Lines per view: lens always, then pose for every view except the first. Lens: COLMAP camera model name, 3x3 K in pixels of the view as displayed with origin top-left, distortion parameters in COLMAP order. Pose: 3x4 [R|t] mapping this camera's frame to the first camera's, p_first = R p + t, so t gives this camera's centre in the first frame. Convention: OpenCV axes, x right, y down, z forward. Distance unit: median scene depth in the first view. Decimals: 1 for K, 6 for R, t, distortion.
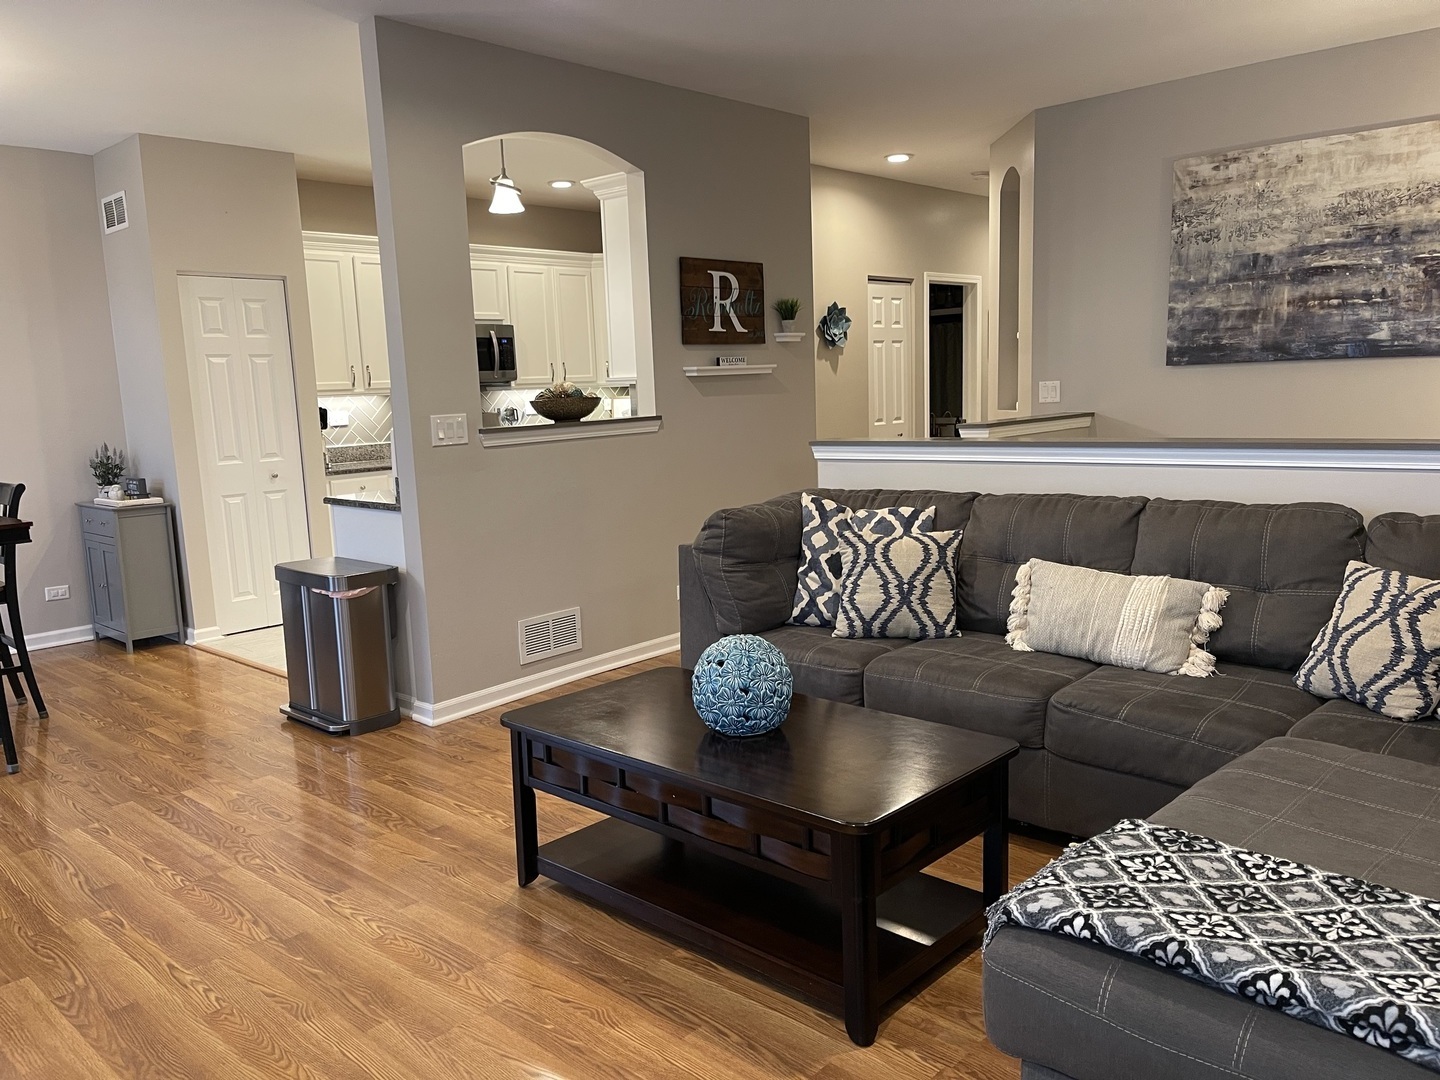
lens RADIAL K [[1065.0, 0, 725.2], [0, 1065.0, 548.5], [0, 0, 1]] dist [0.035599, -0.045700]
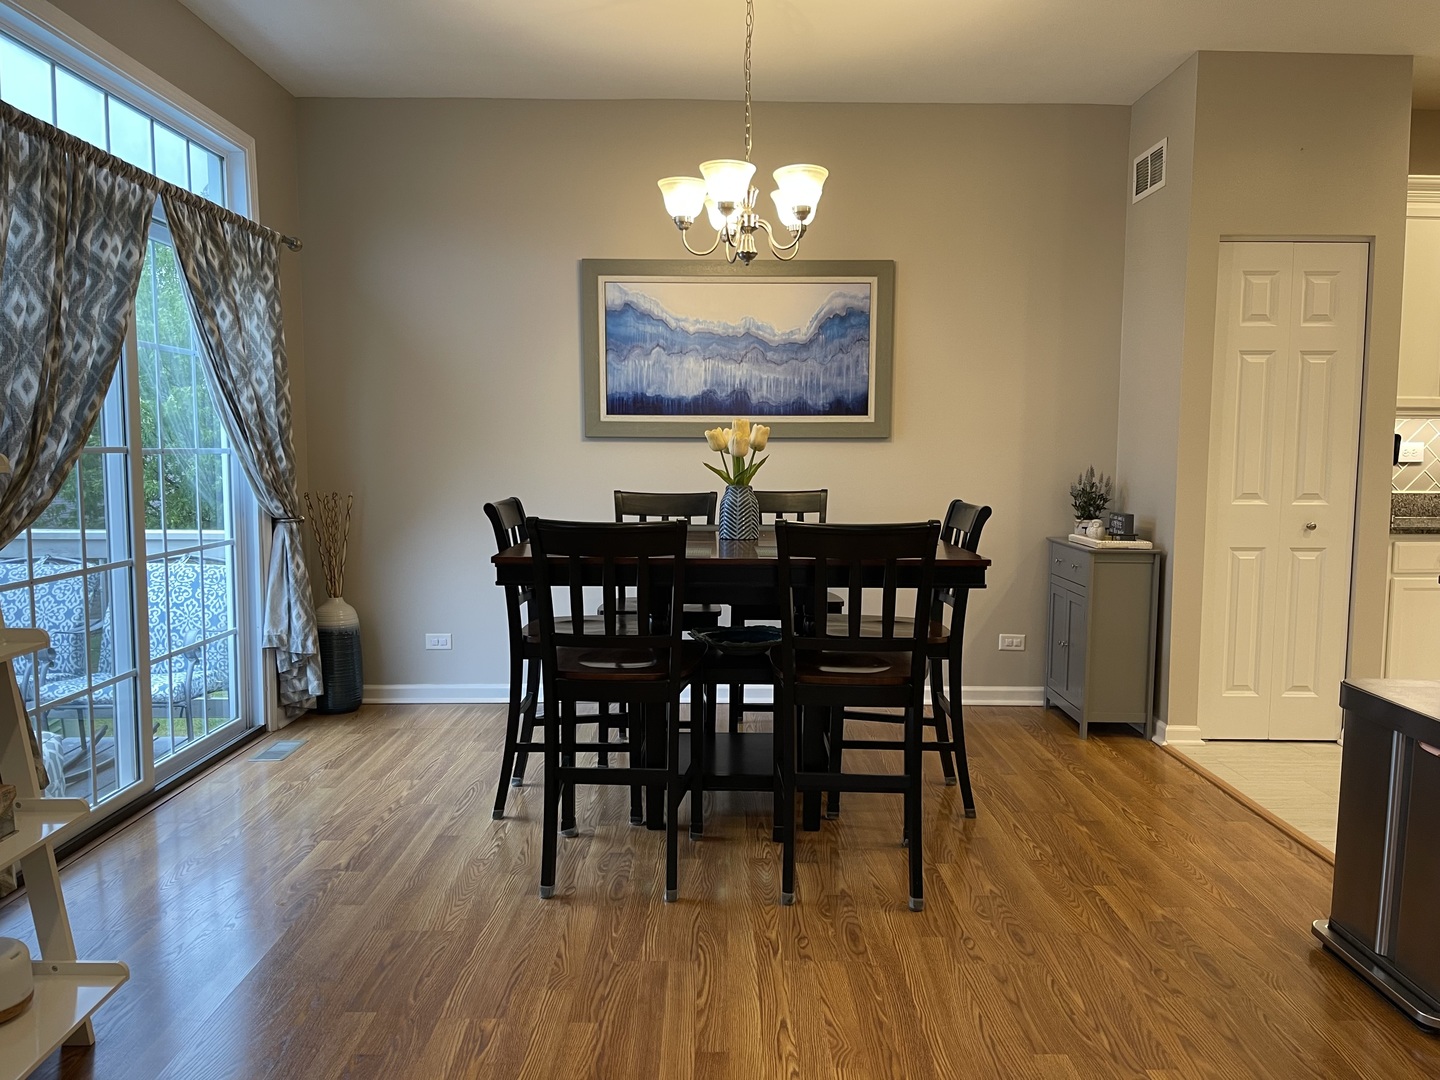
lens RADIAL K [[1065.0, 0, 714.6], [0, 1065.0, 543.8], [0, 0, 1]] dist [0.035599, -0.045700]
pose [[0.659612, 0.106465, -0.744027, -0.170546], [-0.142142, 0.989723, 0.015607, -0.014370], [0.738043, 0.095463, 0.667967, 0.275223]]
